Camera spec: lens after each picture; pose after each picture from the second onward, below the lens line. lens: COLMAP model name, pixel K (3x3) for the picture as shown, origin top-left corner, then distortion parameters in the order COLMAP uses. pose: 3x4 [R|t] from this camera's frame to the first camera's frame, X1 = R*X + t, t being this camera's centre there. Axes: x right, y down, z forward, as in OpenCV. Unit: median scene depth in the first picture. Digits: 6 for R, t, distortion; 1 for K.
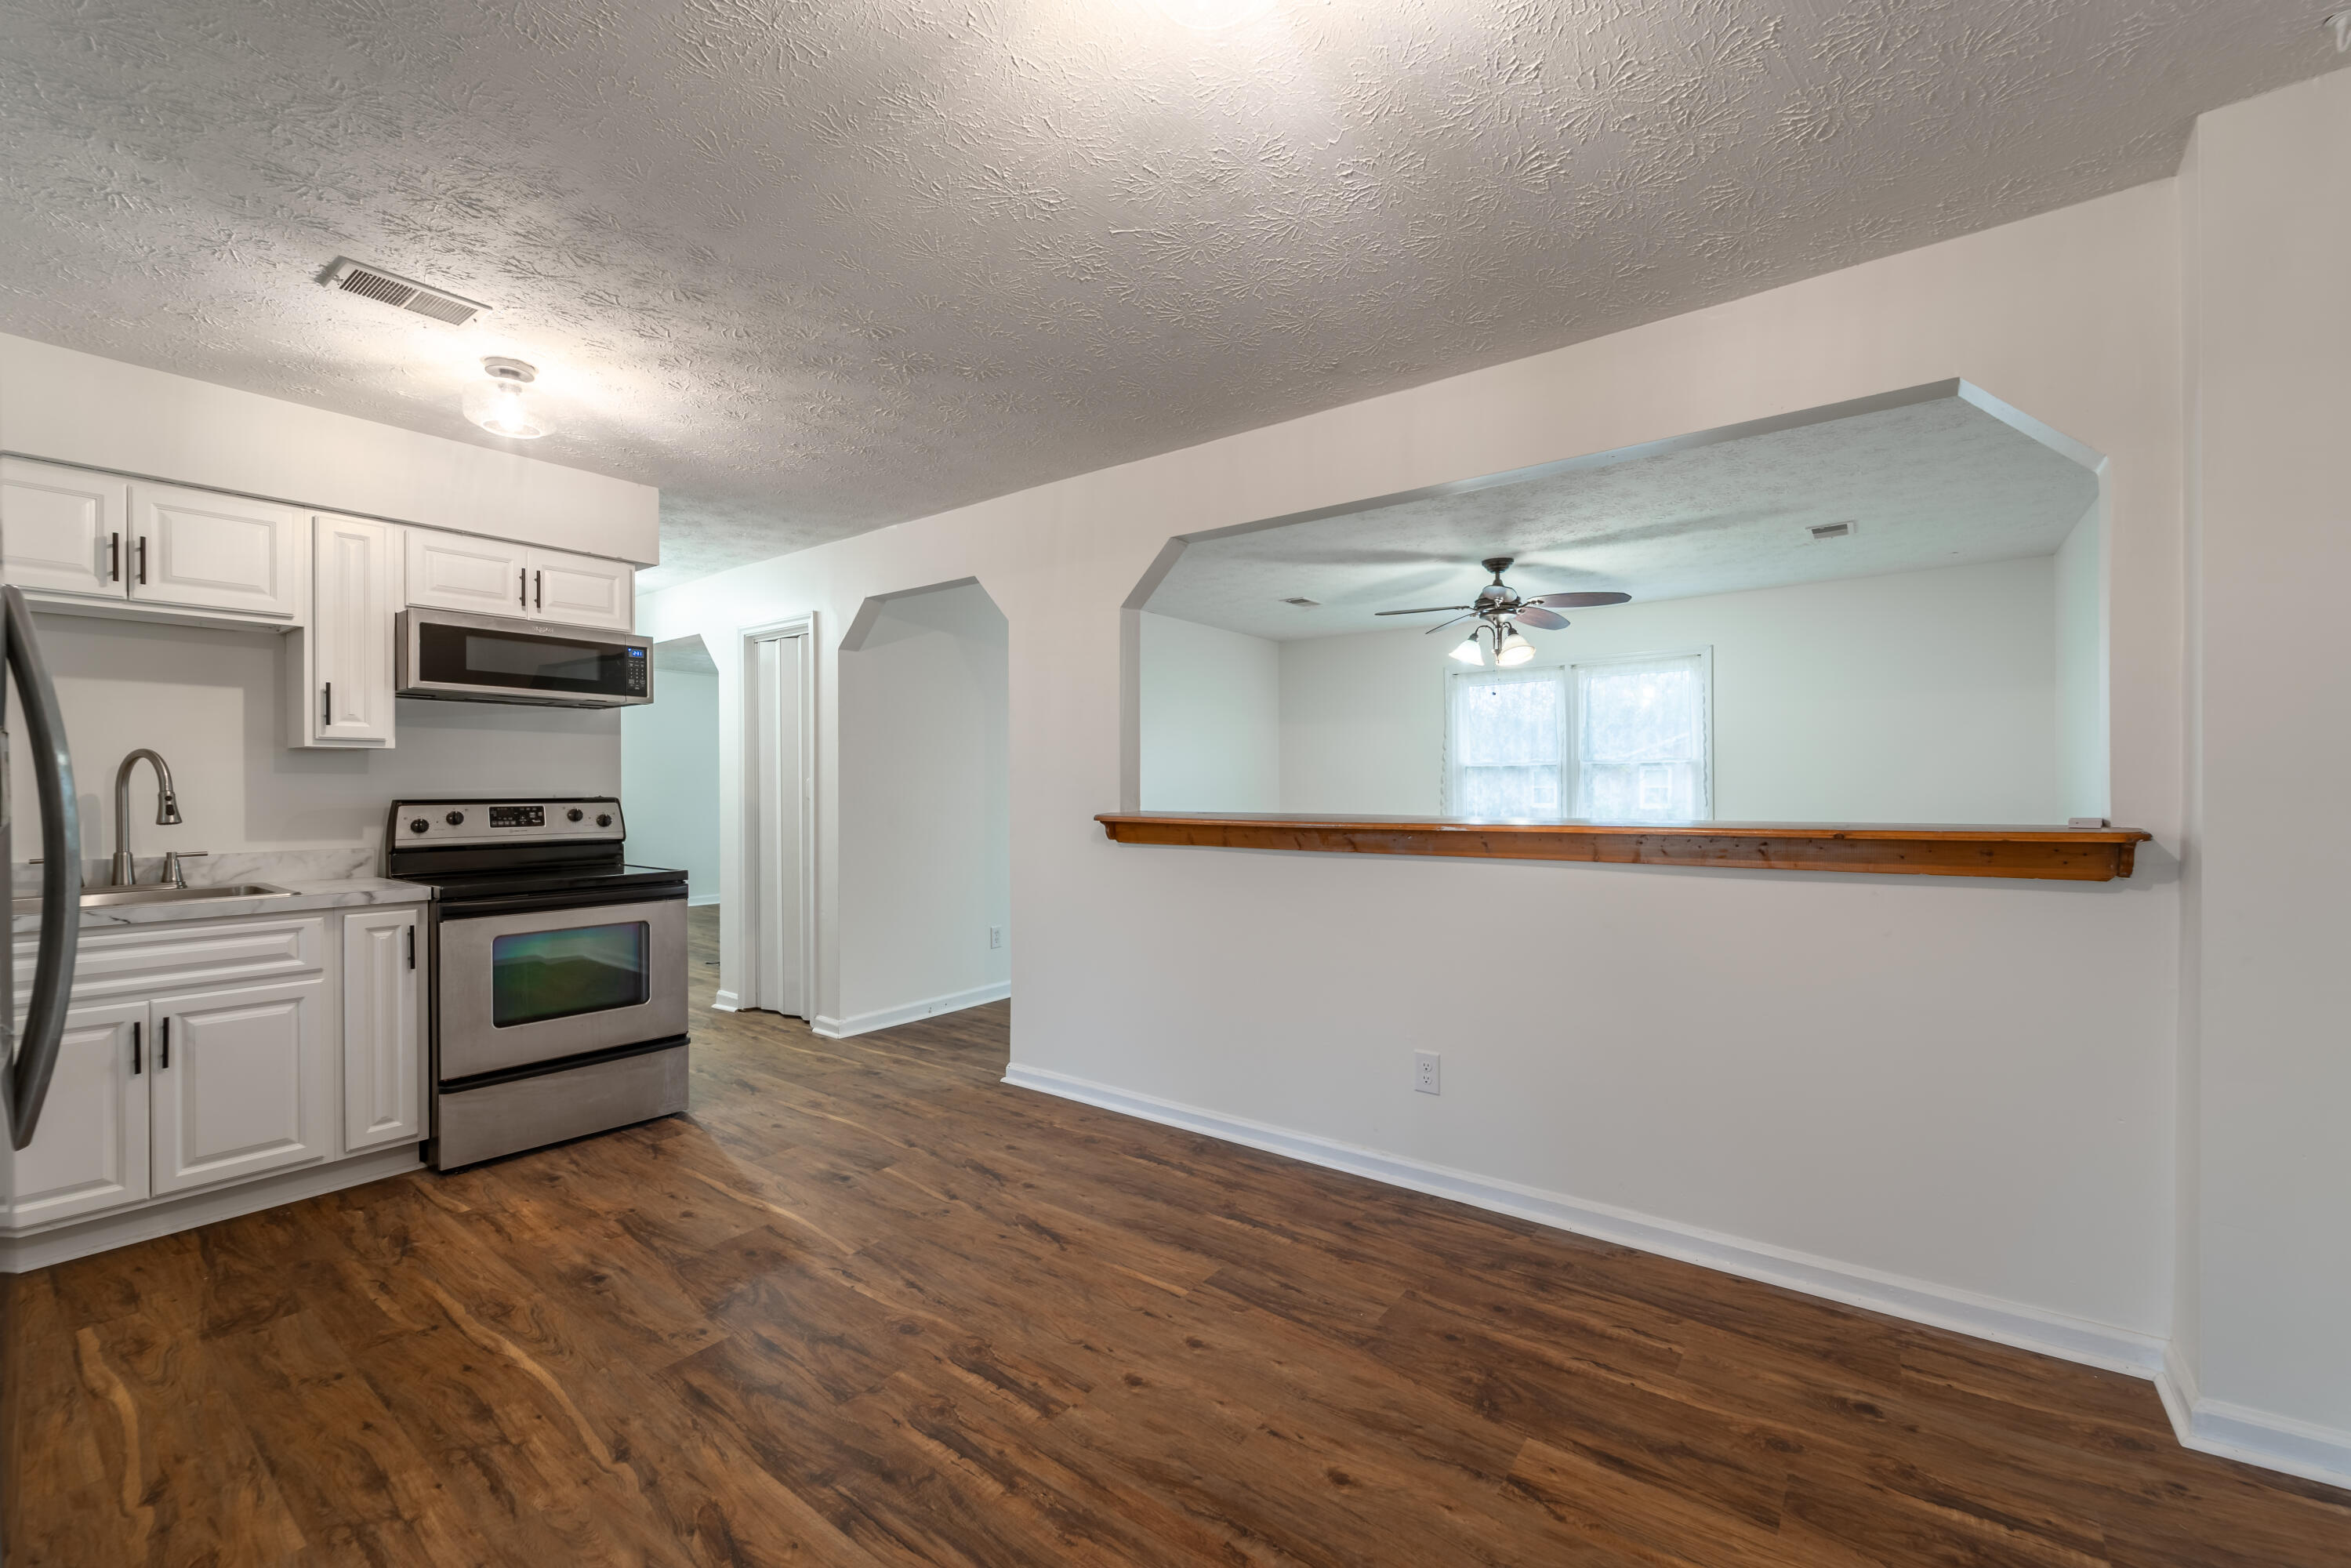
lens RADIAL K [[948.7, 0, 1176.2], [0, 948.7, 795.5], [0, 0, 1]] dist [0.000236, -0.002581]
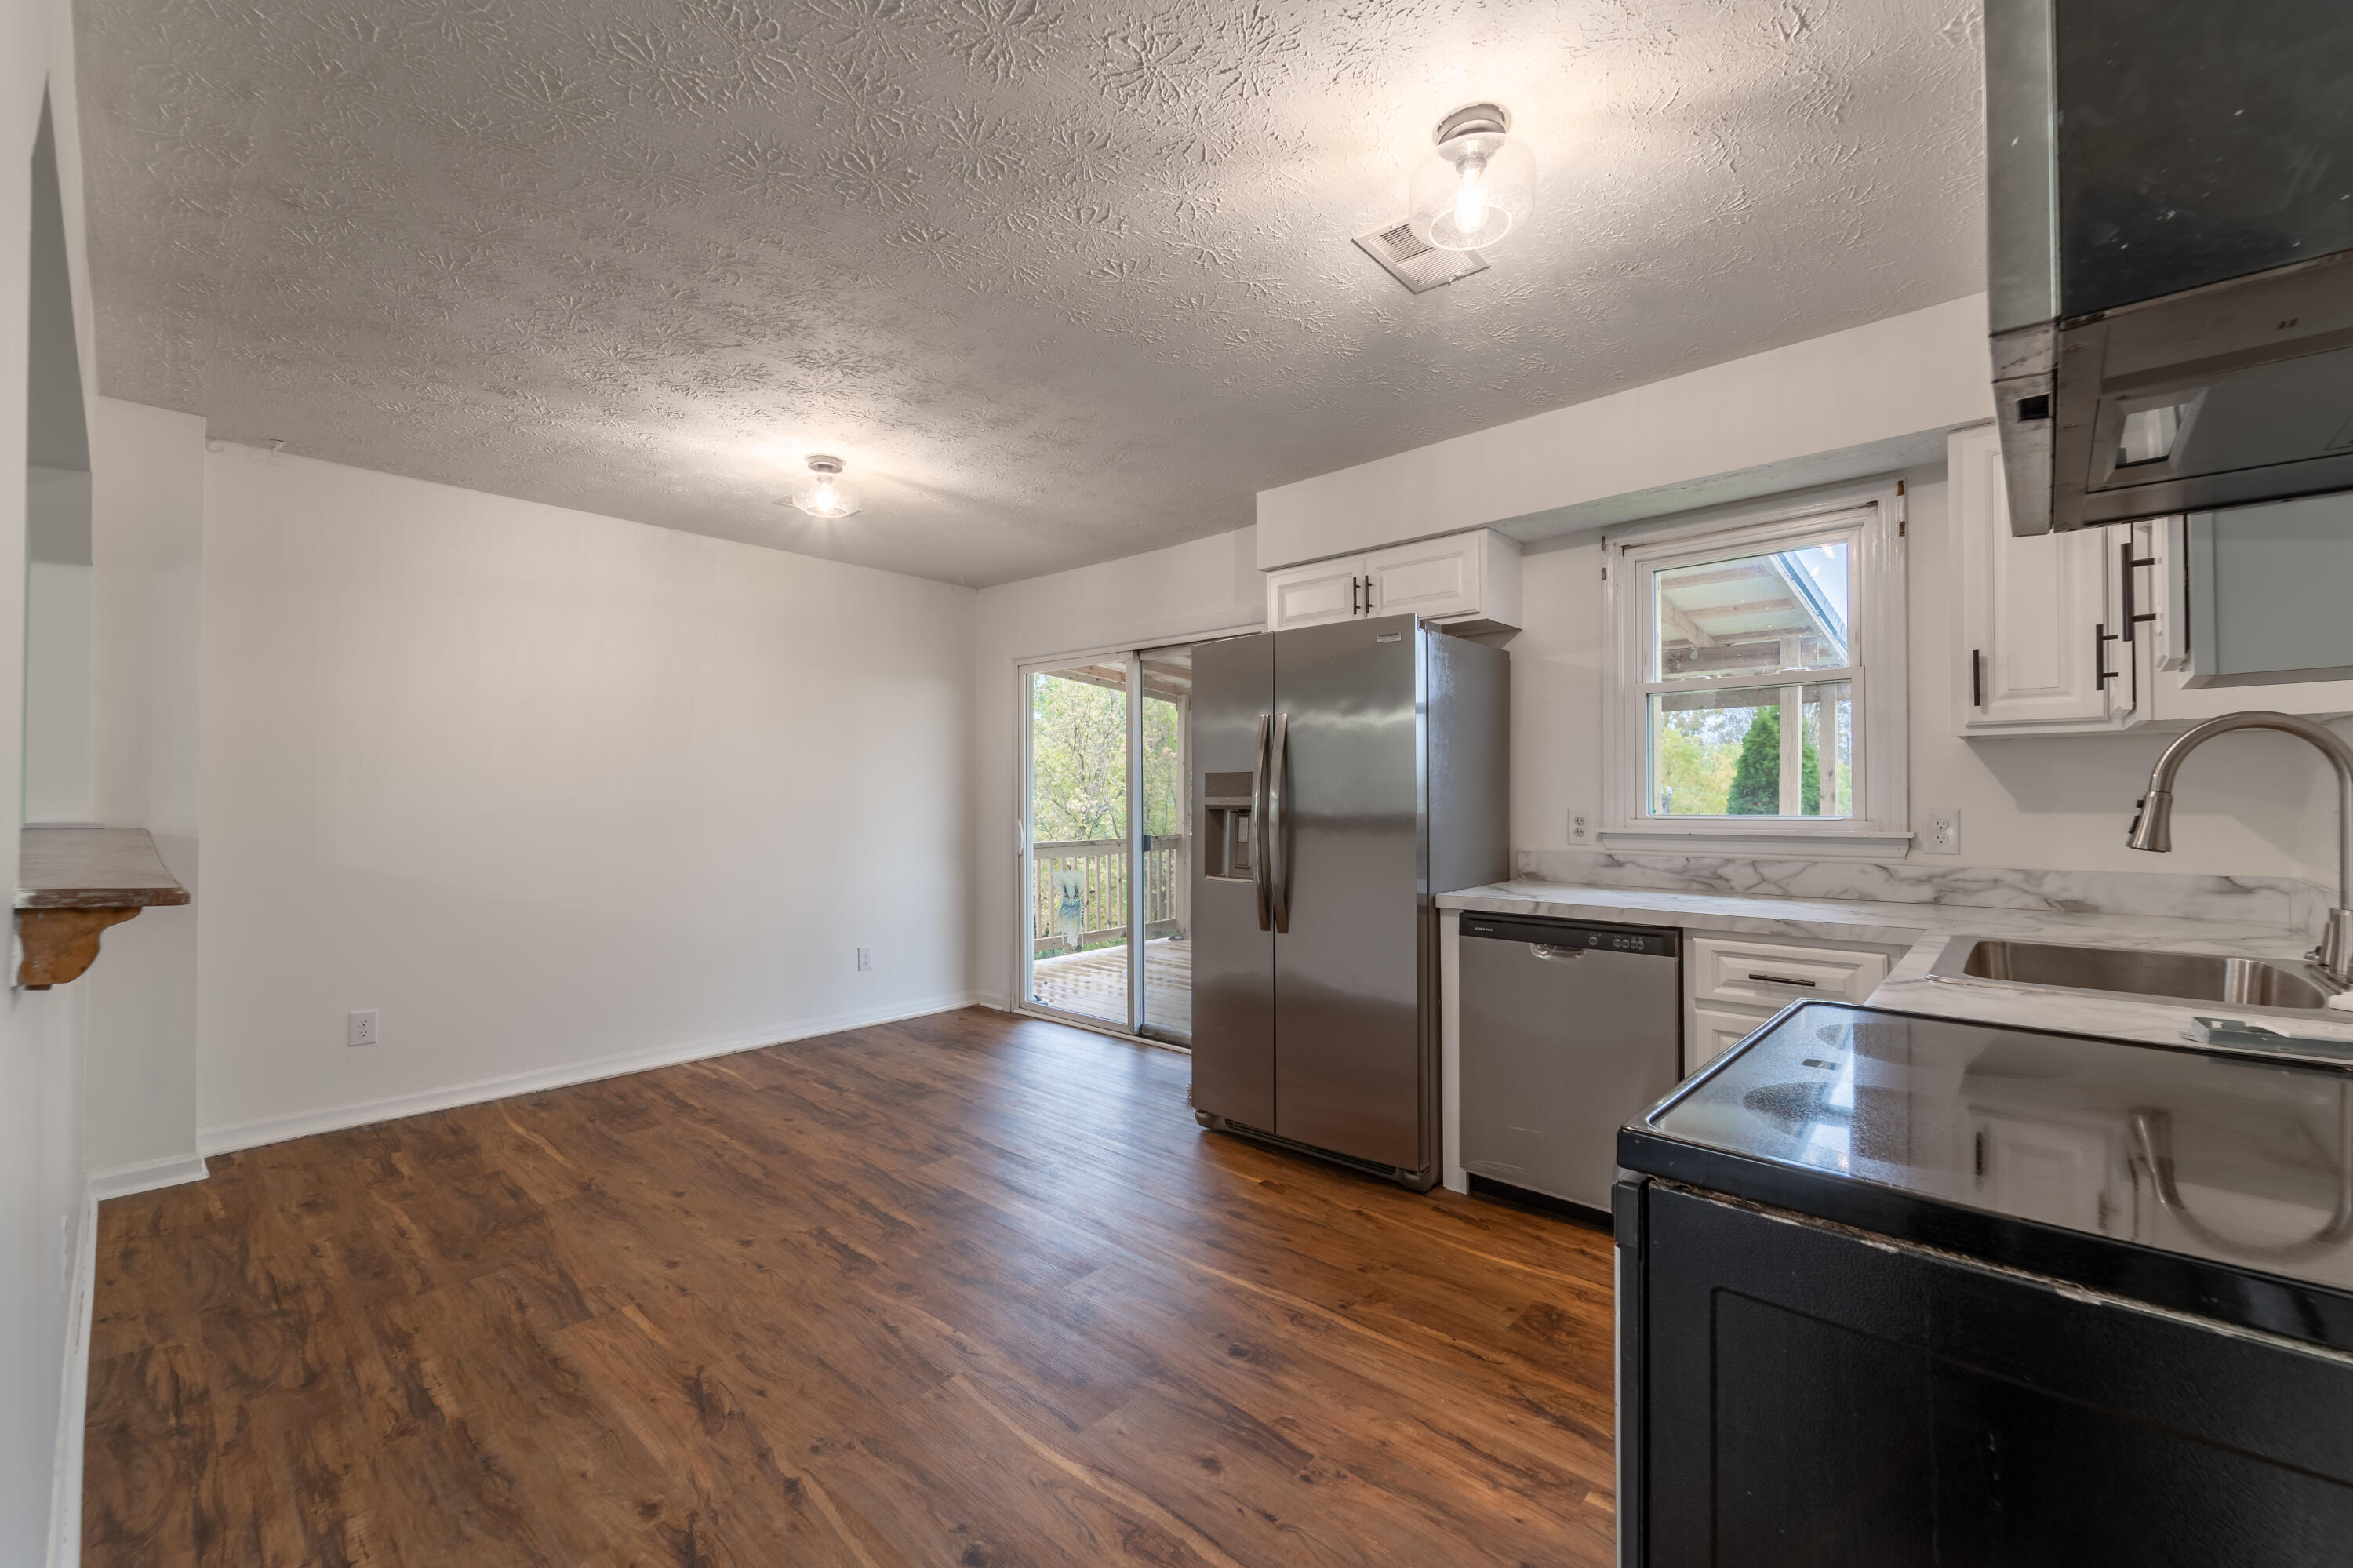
lens RADIAL K [[949.5, 0, 1167.6], [0, 949.5, 792.9], [0, 0, 1]] dist [0.000236, -0.002581]
pose [[-0.995001, 0.006572, 0.099653, -0.569075], [0.007477, 0.999934, 0.008716, -0.012768], [-0.099589, 0.009418, -0.994984, 1.676401]]
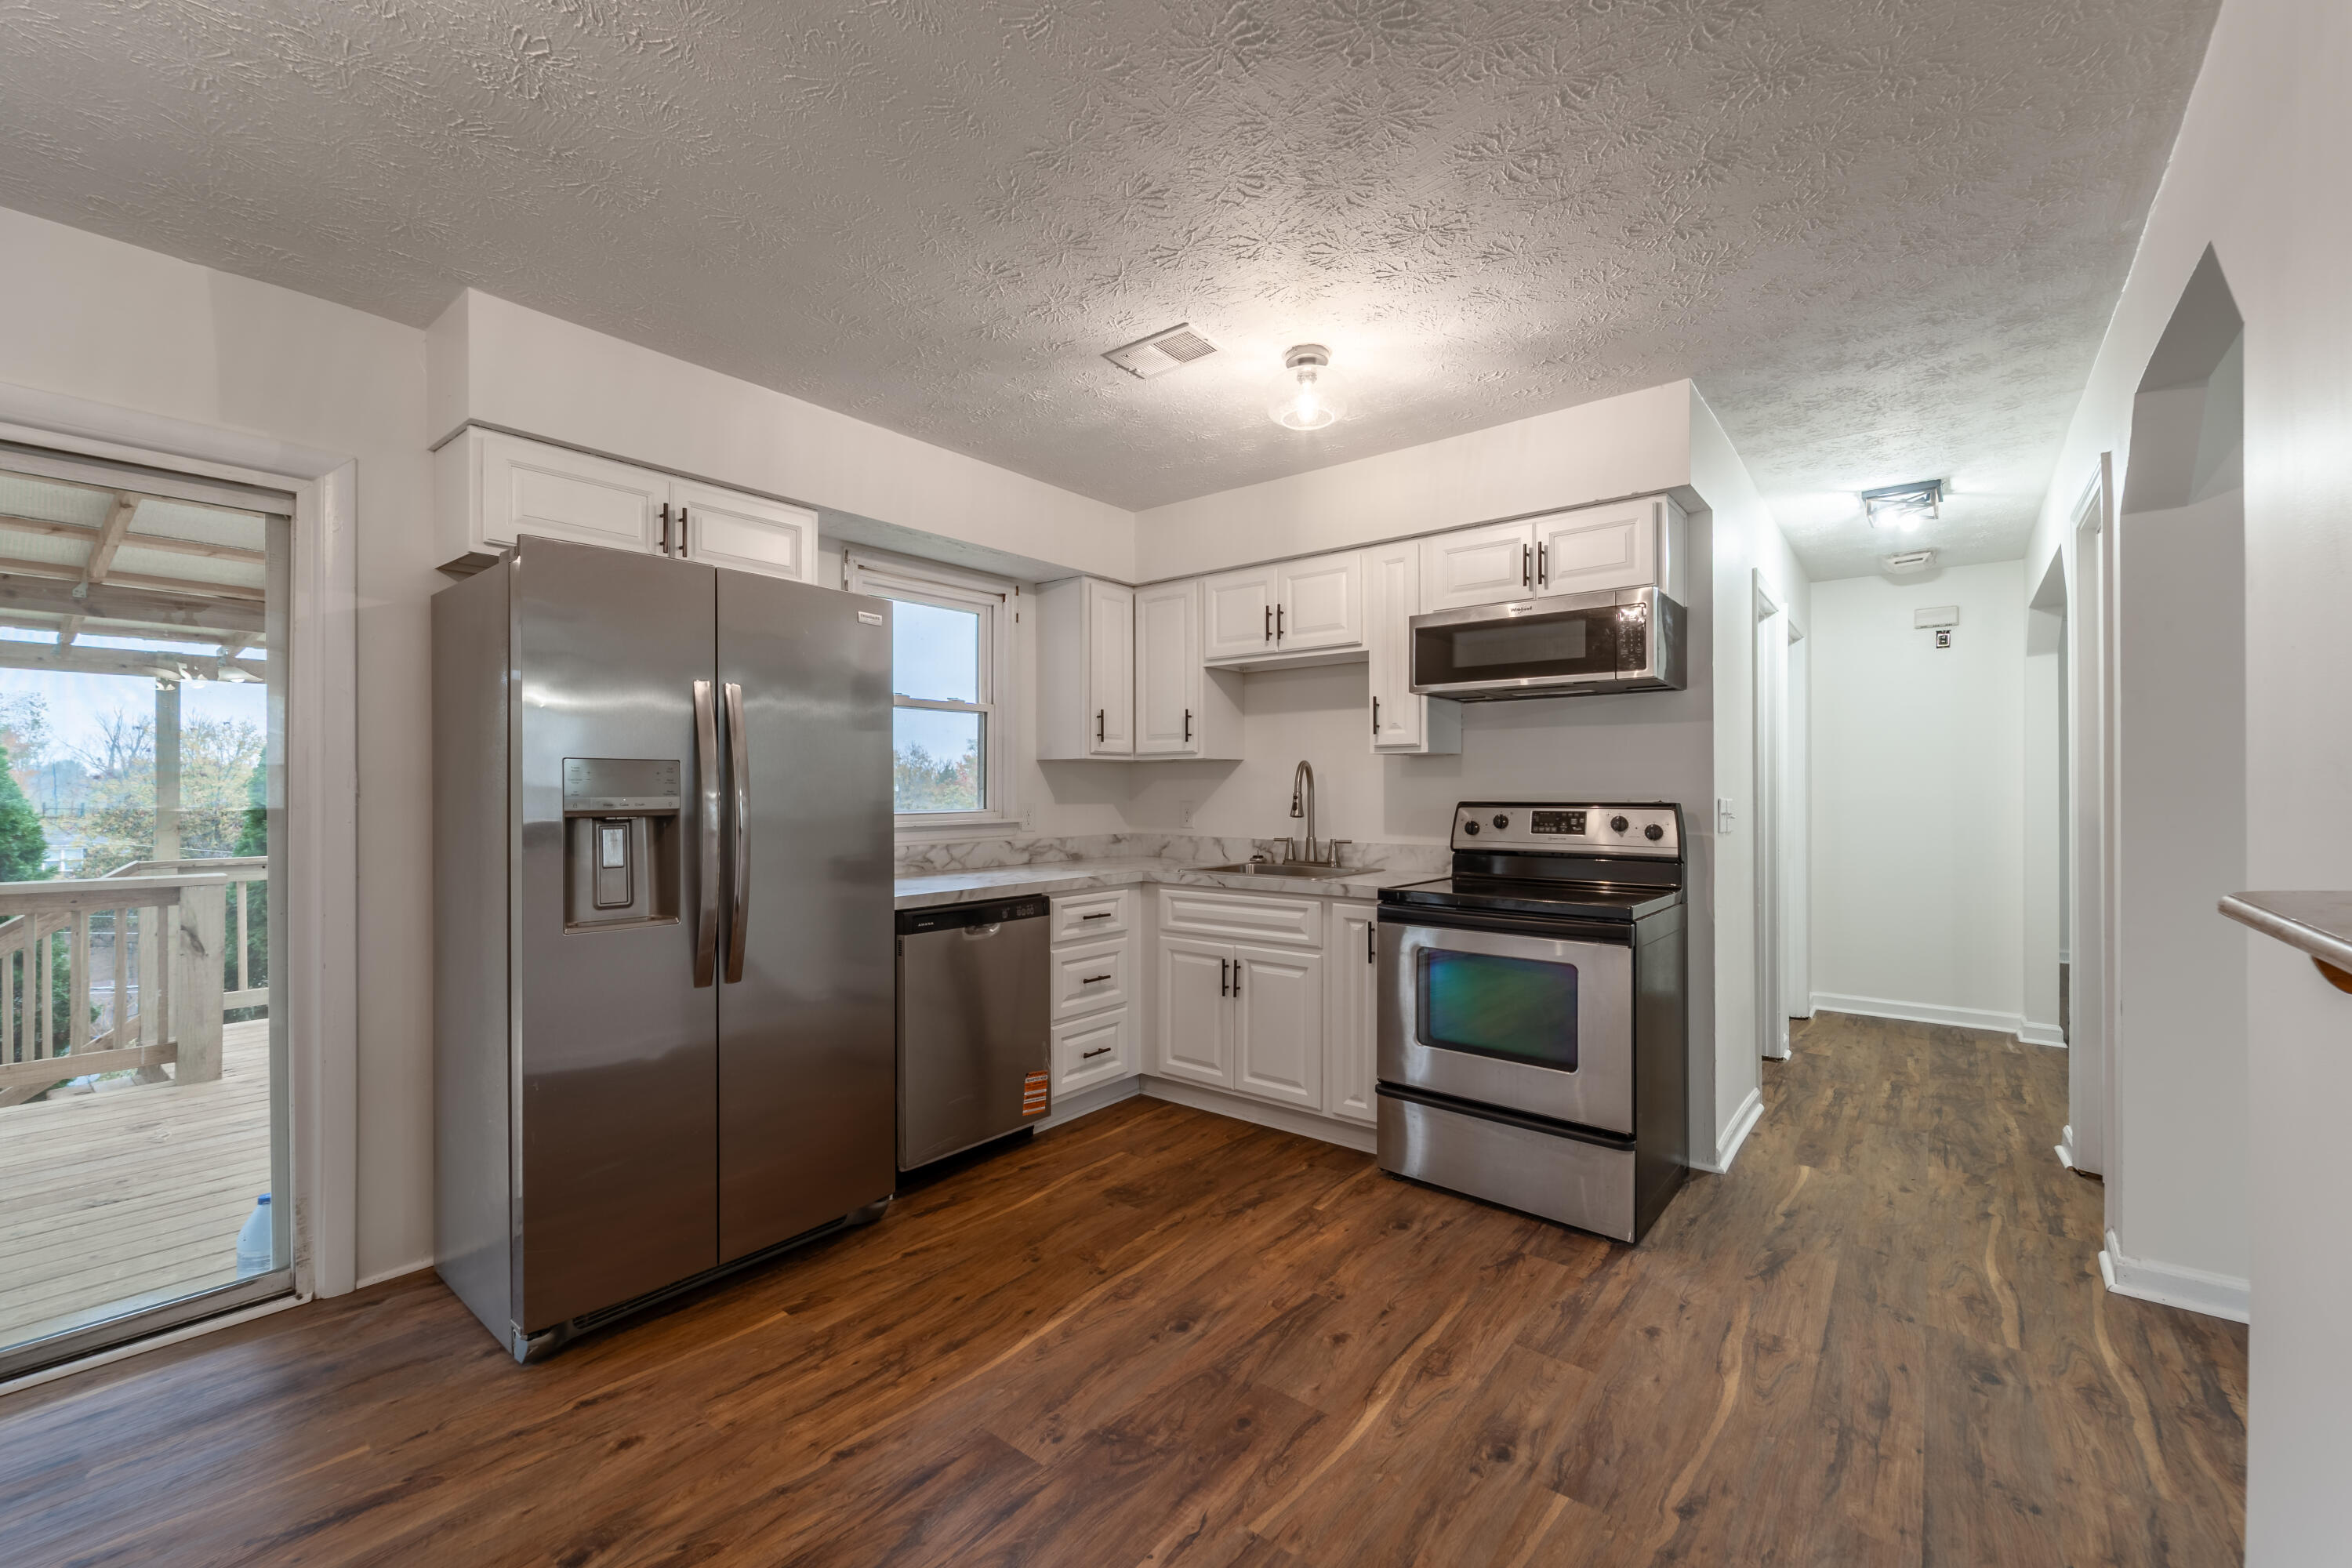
lens RADIAL K [[949.1, 0, 1194.9], [0, 949.1, 793.1], [0, 0, 1]] dist [0.000236, -0.002581]
pose [[-0.020071, 0.005751, -0.999782, 0.270315], [-0.010925, 0.999922, 0.005972, -0.009634], [0.999739, 0.011043, -0.020006, 0.917491]]
